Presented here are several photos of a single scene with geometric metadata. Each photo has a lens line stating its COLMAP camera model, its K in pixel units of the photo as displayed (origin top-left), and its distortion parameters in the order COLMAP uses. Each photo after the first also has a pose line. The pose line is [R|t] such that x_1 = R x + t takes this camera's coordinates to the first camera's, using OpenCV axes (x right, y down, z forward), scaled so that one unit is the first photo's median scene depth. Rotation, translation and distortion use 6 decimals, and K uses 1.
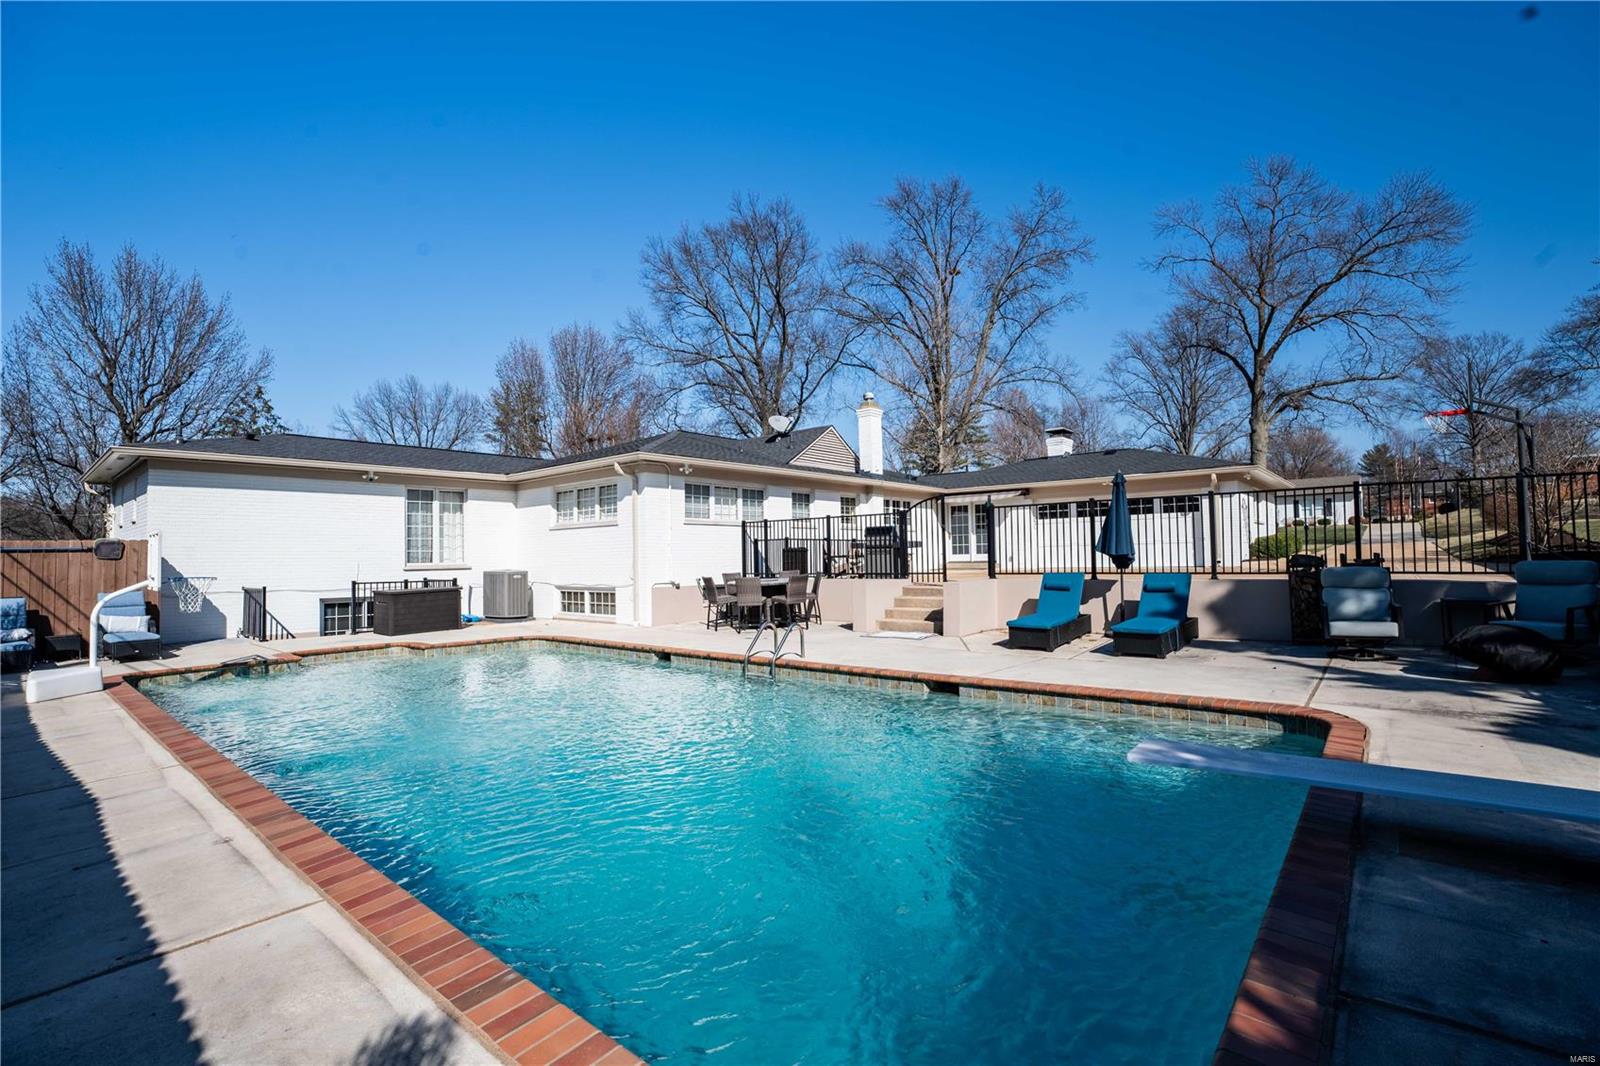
lens RADIAL K [[730.7, 0, 811.0], [0, 730.7, 523.5], [0, 0, 1]] dist [-0.040338, 0.006194]
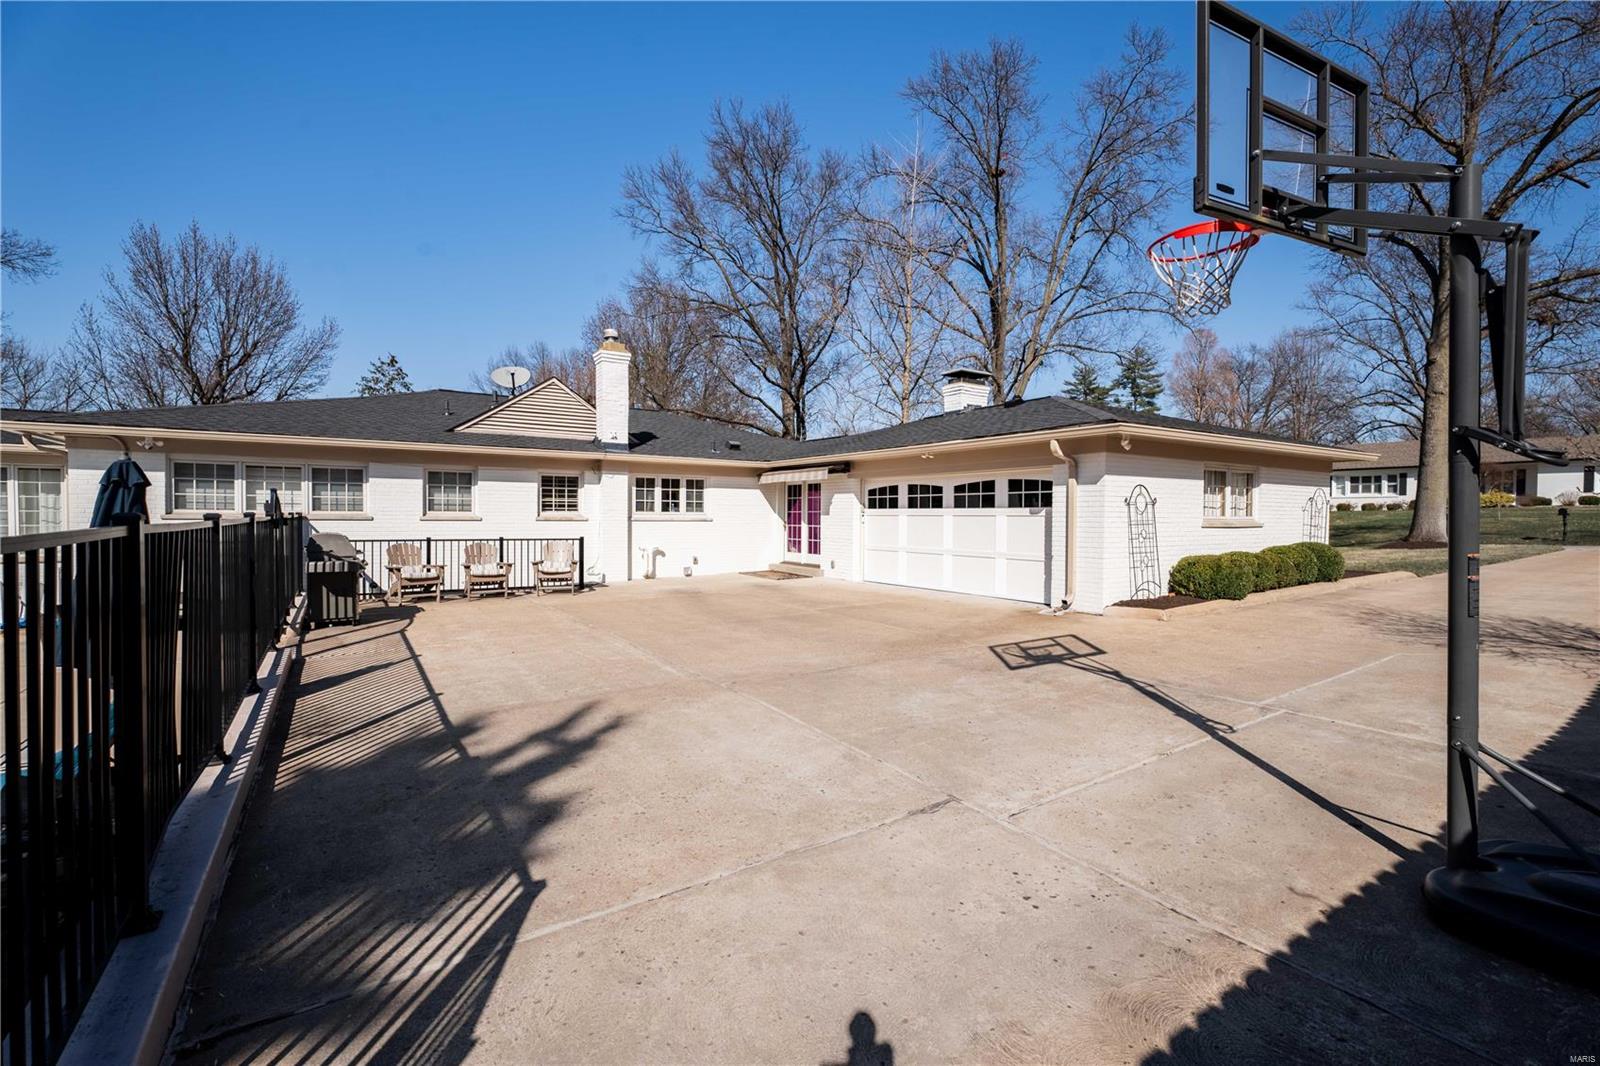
lens RADIAL K [[730.7, 0, 854.8], [0, 730.7, 519.3], [0, 0, 1]] dist [-0.040338, 0.006194]
pose [[0.961950, 0.024421, -0.272132, 0.456964], [-0.010208, 0.998514, 0.053524, -0.030170], [0.273035, -0.048710, 0.960770, 0.348530]]
